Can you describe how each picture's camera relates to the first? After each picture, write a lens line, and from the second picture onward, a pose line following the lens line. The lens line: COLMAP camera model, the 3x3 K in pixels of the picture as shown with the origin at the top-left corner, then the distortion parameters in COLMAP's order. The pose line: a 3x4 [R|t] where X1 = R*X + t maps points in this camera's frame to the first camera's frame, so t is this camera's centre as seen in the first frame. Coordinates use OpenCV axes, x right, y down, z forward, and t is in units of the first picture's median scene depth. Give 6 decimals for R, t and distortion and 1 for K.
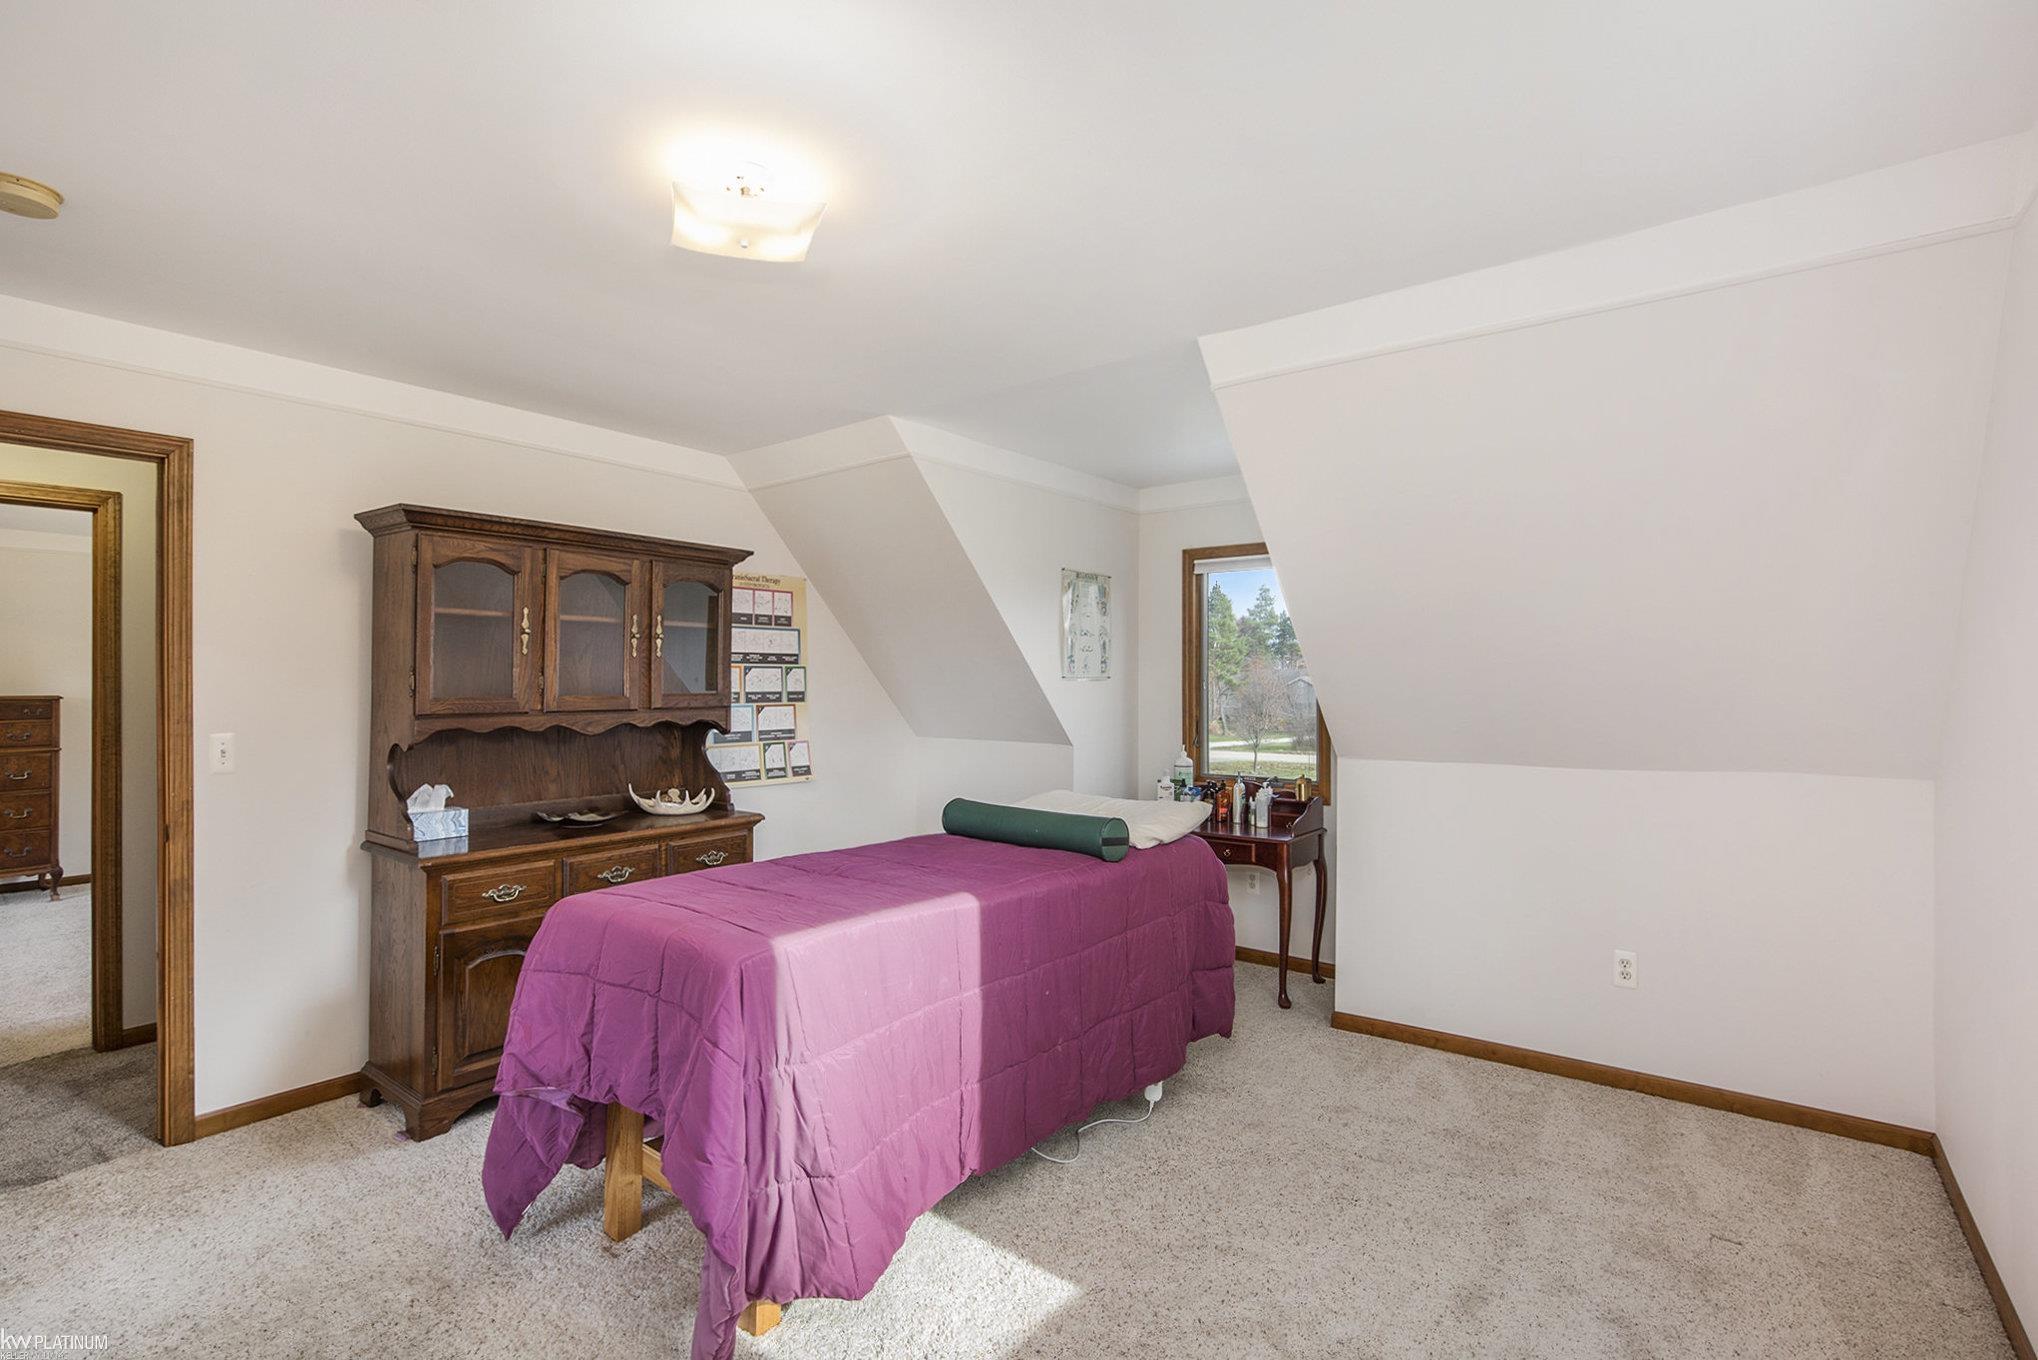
lens RADIAL K [[961.8, 0, 1007.5], [0, 961.8, 680.2], [0, 0, 1]] dist [-0.011170, 0.000652]
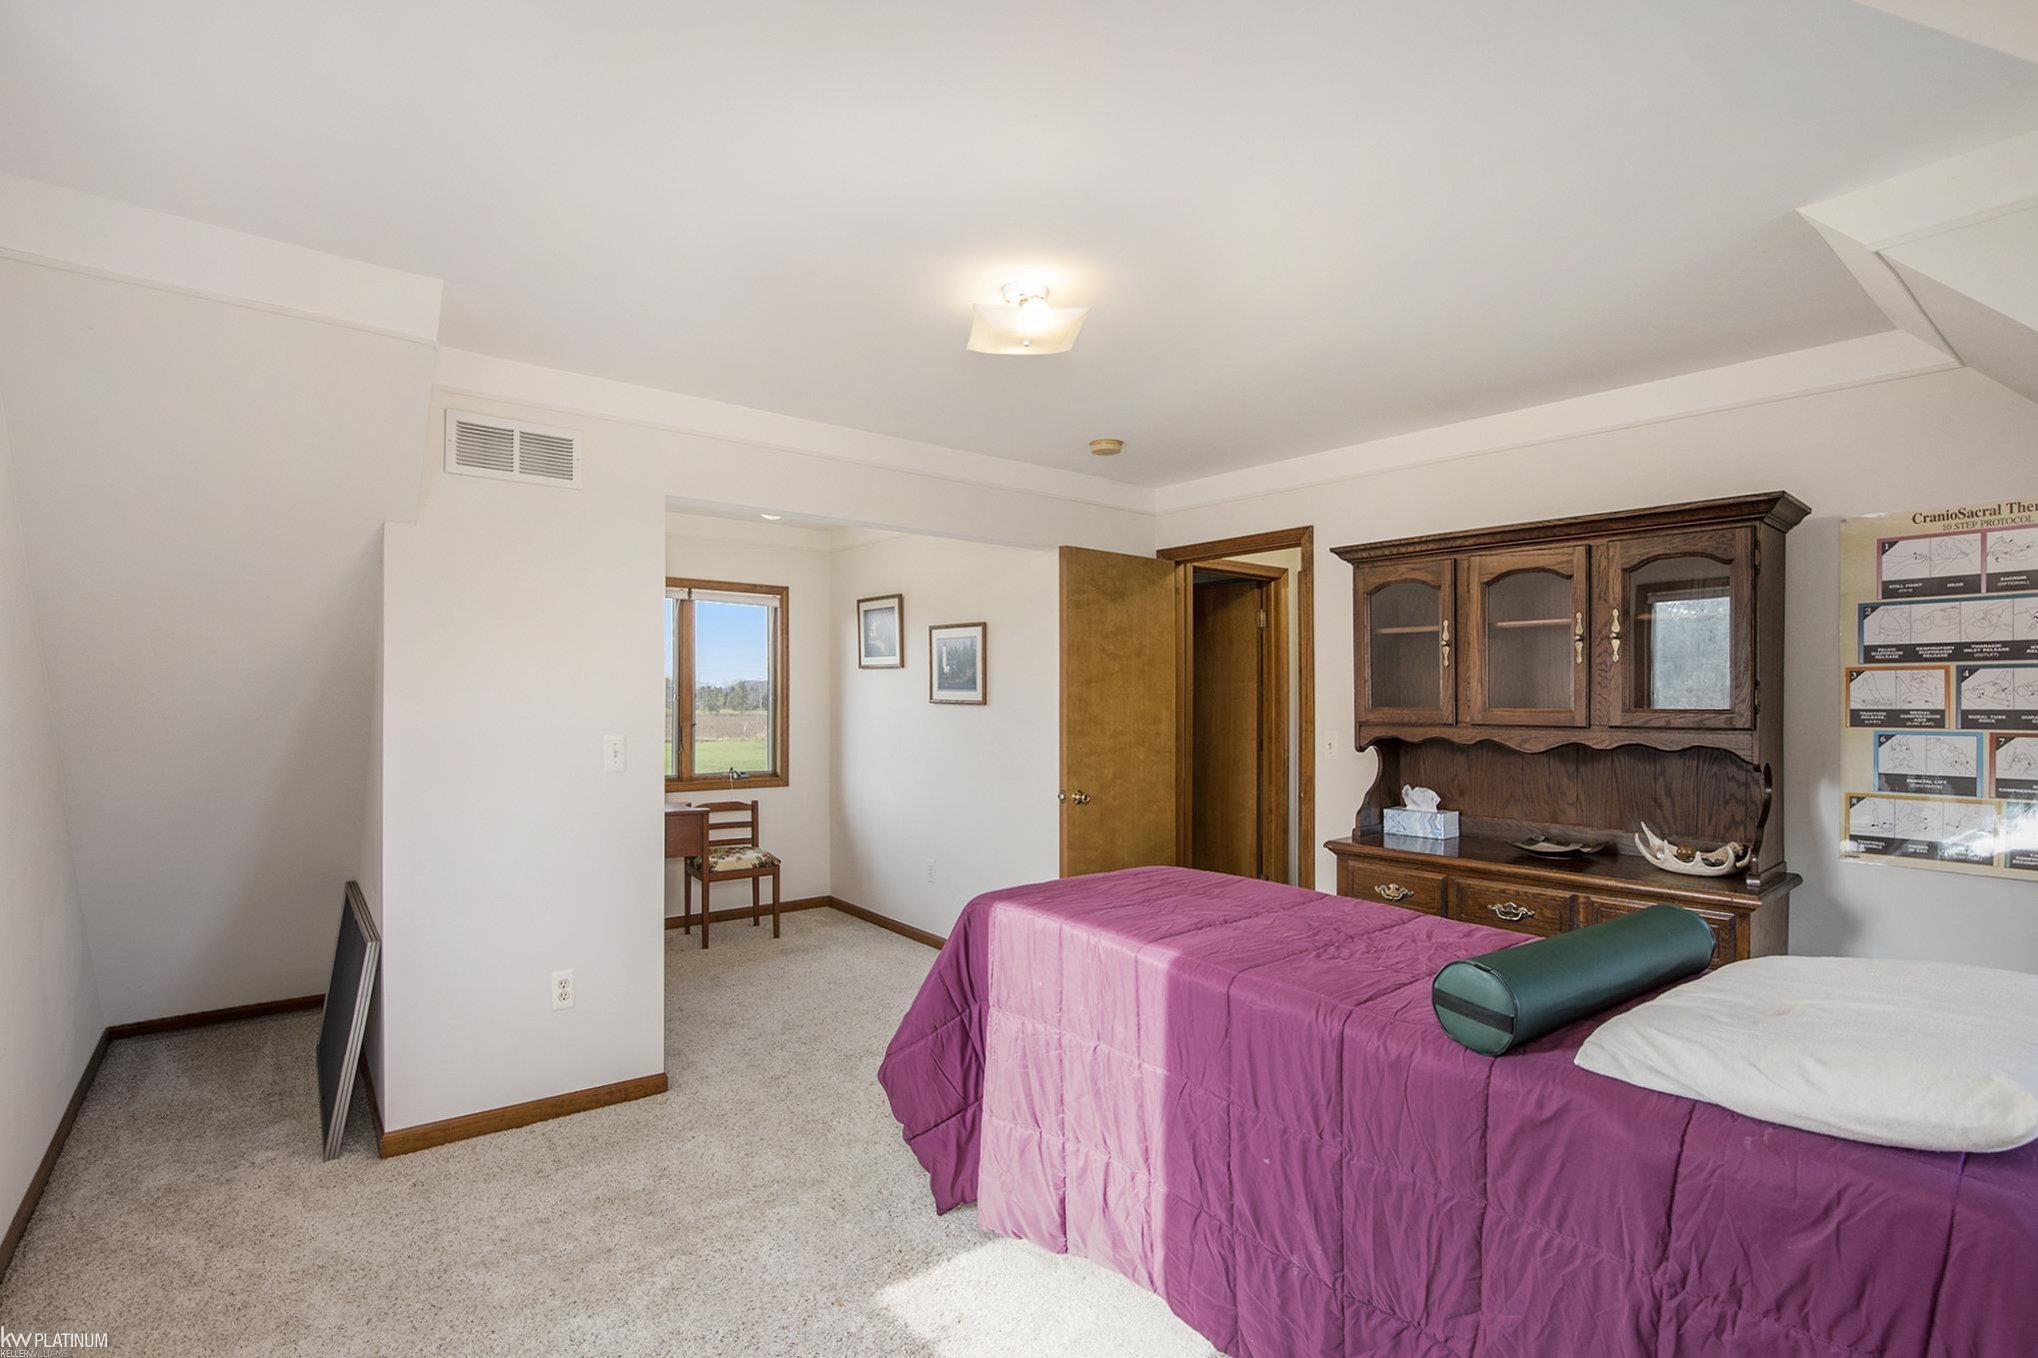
lens RADIAL K [[961.8, 0, 1007.5], [0, 961.8, 679.2], [0, 0, 1]] dist [-0.011170, 0.000652]
pose [[-0.239381, -0.018122, -0.970757, 0.549291], [0.002571, 0.999810, -0.019298, 0.004355], [0.970922, -0.007115, -0.239289, 0.743403]]
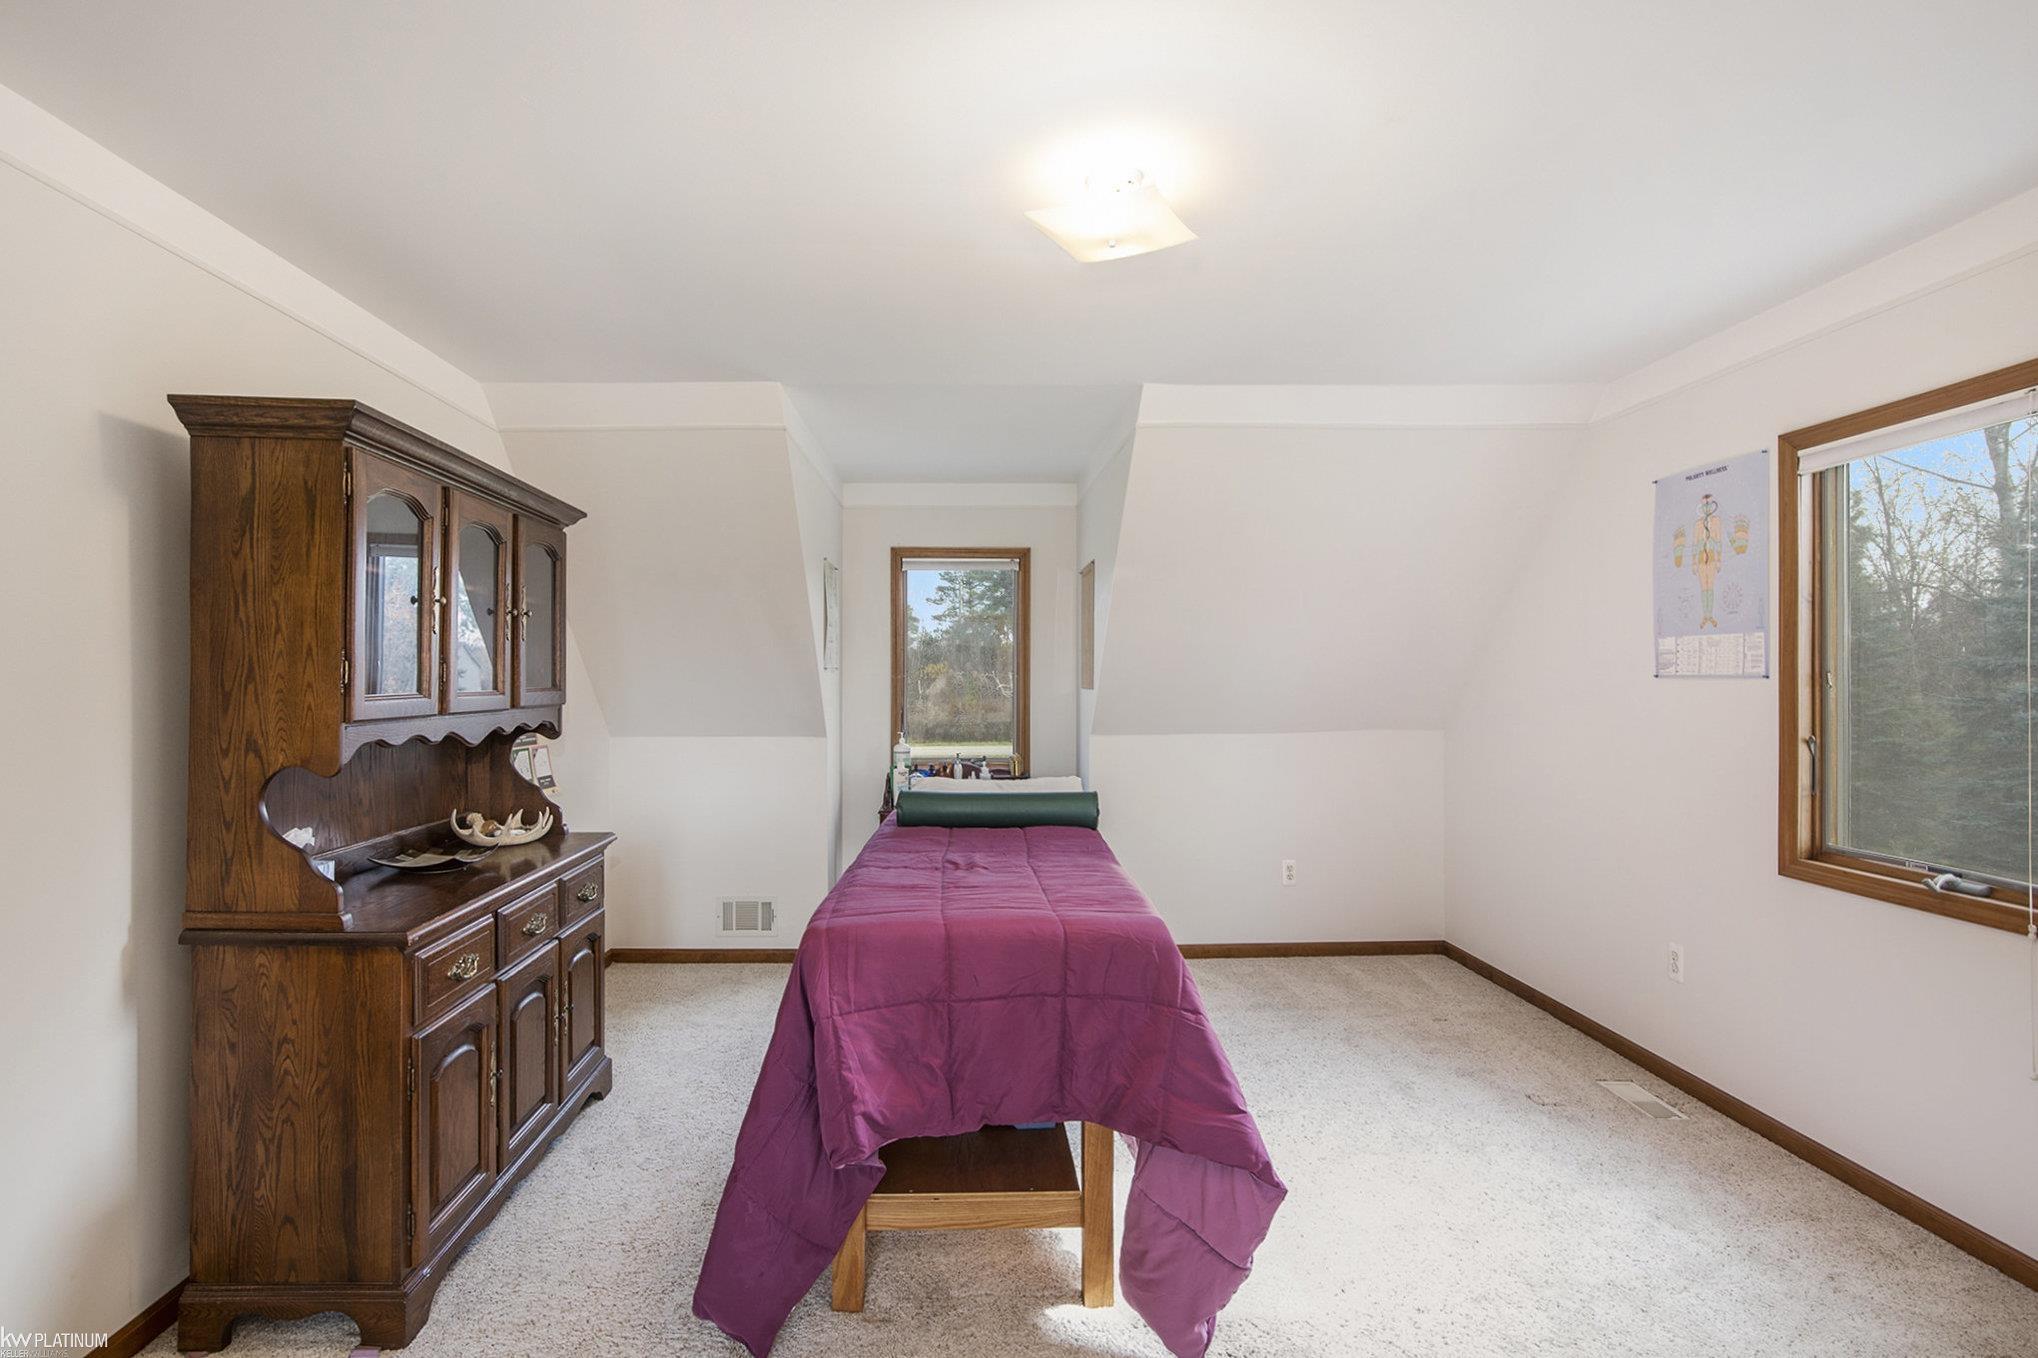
lens RADIAL K [[965.9, 0, 1009.4], [0, 965.9, 674.7], [0, 0, 1]] dist [-0.001926, 0.000373]
pose [[0.761338, -0.000880, 0.648355, -0.607729], [0.000343, 0.999999, 0.000954, 0.003708], [-0.648355, -0.000504, 0.761338, 0.168573]]
